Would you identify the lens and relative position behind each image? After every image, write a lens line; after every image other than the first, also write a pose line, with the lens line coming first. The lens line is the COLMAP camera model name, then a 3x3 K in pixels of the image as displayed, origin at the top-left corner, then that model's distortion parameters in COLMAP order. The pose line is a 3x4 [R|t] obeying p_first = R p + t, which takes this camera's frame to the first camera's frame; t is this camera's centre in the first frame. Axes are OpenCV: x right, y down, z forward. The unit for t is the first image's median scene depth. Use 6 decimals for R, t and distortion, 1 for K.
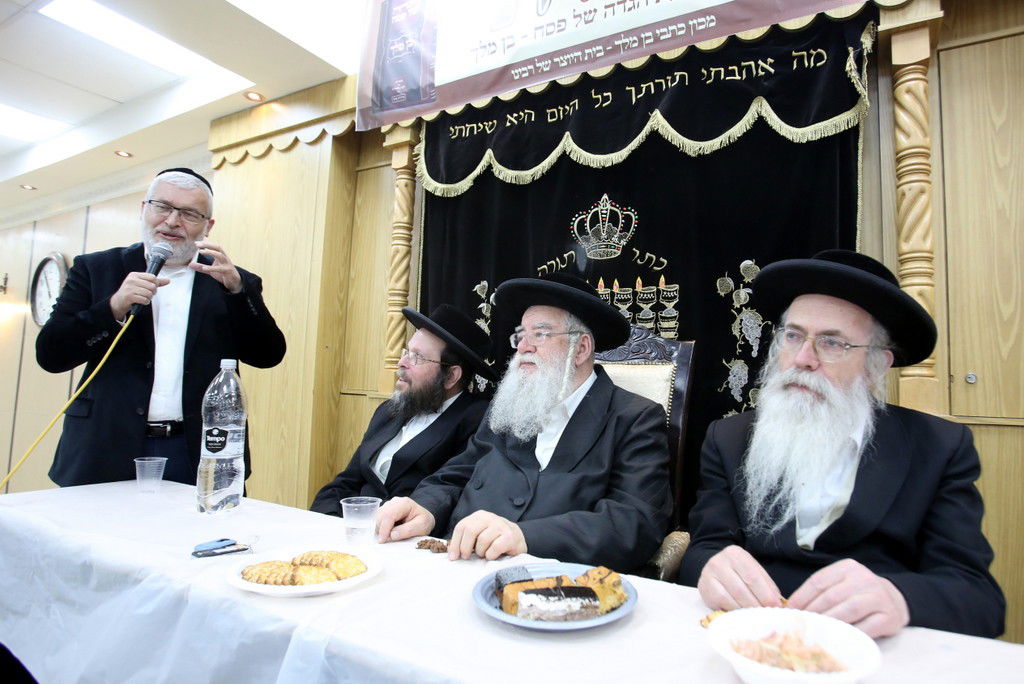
lens RADIAL K [[565.6, 0, 575.7], [0, 565.6, 339.7], [0, 0, 1]] dist [-0.093334, 0.047164]
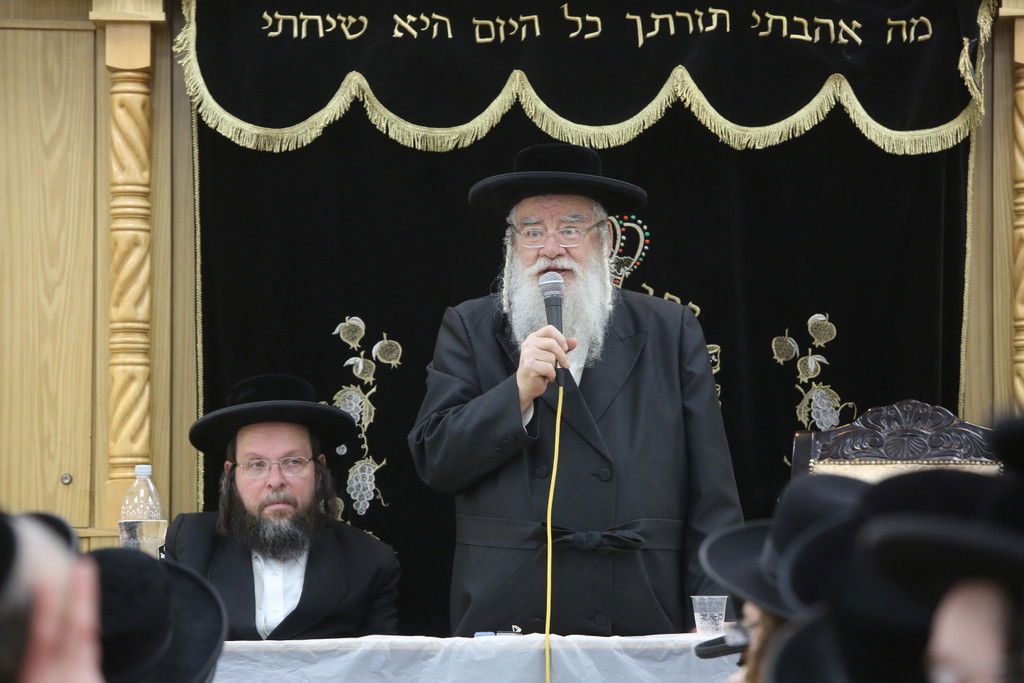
lens RADIAL K [[5768.0, 0, 512.0], [0, 5768.0, 341.5], [0, 0, 1]] dist [1.085880, -1.411844]
pose [[0.900628, -0.008041, 0.434517, -2.767114], [-0.008732, 0.999292, 0.036591, -0.320892], [-0.434503, -0.036749, 0.899920, -4.651134]]
